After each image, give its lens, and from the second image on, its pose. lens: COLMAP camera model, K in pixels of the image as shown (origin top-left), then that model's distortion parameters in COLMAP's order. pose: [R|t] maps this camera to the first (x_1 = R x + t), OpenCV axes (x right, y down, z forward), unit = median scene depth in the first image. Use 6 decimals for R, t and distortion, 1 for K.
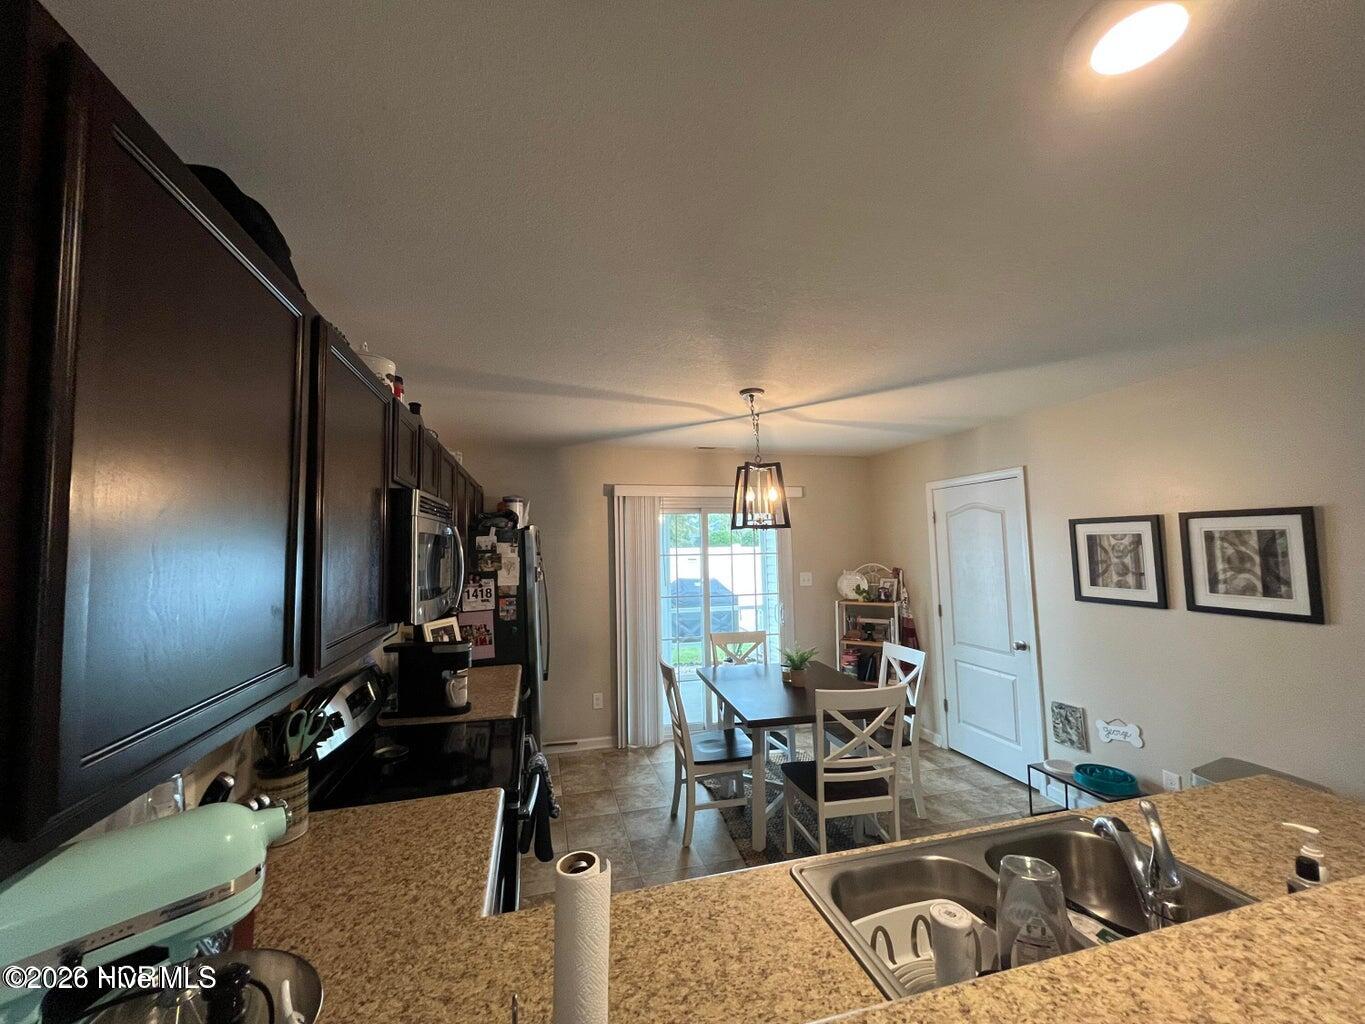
lens RADIAL K [[552.1, 0, 680.0], [0, 552.1, 510.6], [0, 0, 1]] dist [-0.000589, -0.000025]
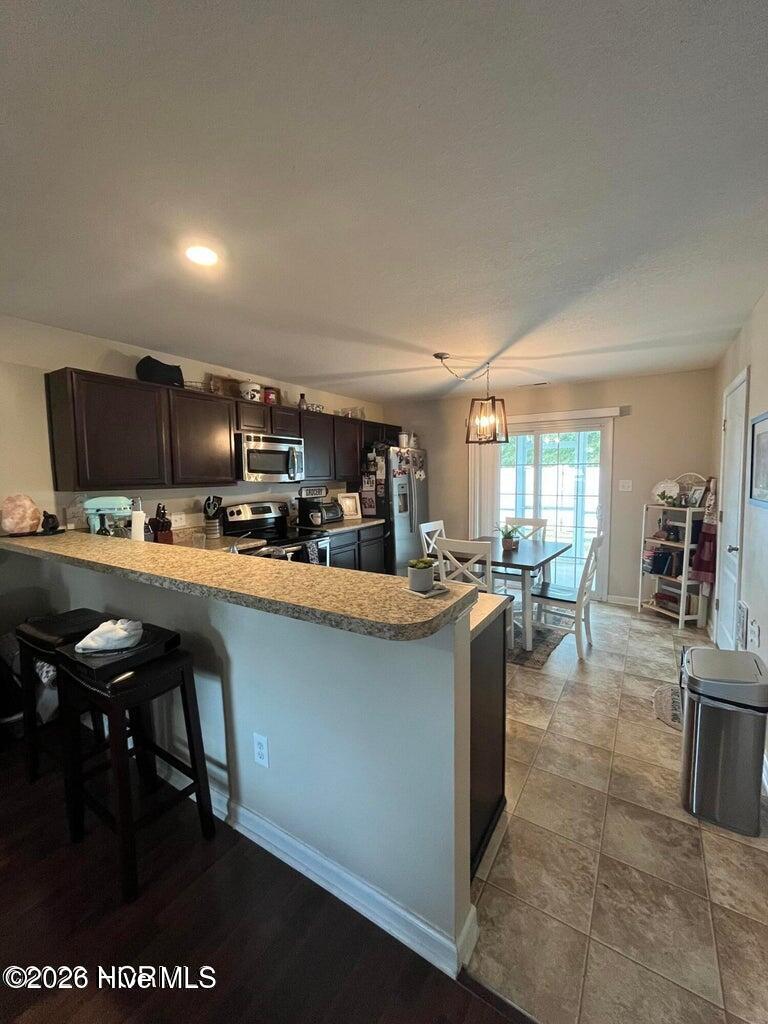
lens RADIAL K [[414.1, 0, 382.8], [0, 414.1, 508.7], [0, 0, 1]] dist [-0.000589, -0.000025]
pose [[0.684542, 0.074514, -0.725155, 0.748293], [0.044607, 0.988616, 0.143695, 0.031791], [0.727607, -0.130713, 0.673426, 0.018834]]
